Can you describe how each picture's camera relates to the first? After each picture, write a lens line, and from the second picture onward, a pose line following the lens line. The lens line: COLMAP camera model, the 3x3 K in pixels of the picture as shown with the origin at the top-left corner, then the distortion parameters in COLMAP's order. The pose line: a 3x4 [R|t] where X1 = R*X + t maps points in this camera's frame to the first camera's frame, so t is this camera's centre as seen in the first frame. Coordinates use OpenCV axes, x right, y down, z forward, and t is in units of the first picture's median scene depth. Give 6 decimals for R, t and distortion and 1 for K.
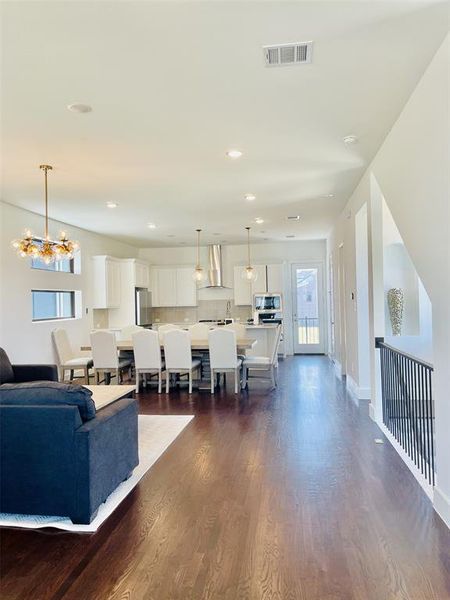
lens RADIAL K [[450.5, 0, 225.0], [0, 450.5, 300.0], [0, 0, 1]] dist [0.043645, -0.008326]
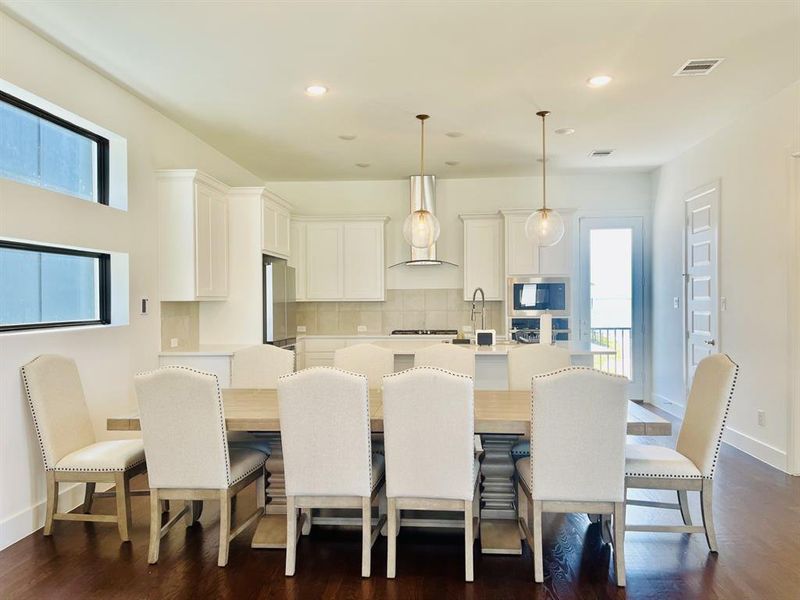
lens RADIAL K [[600.7, 0, 396.4], [0, 600.7, 304.1], [0, 0, 1]] dist [0.043645, -0.008326]
pose [[0.998077, 0.014978, 0.060142, -0.109958], [-0.015543, 0.999839, 0.008932, 0.013215], [-0.059999, -0.009849, 0.998150, 0.431421]]
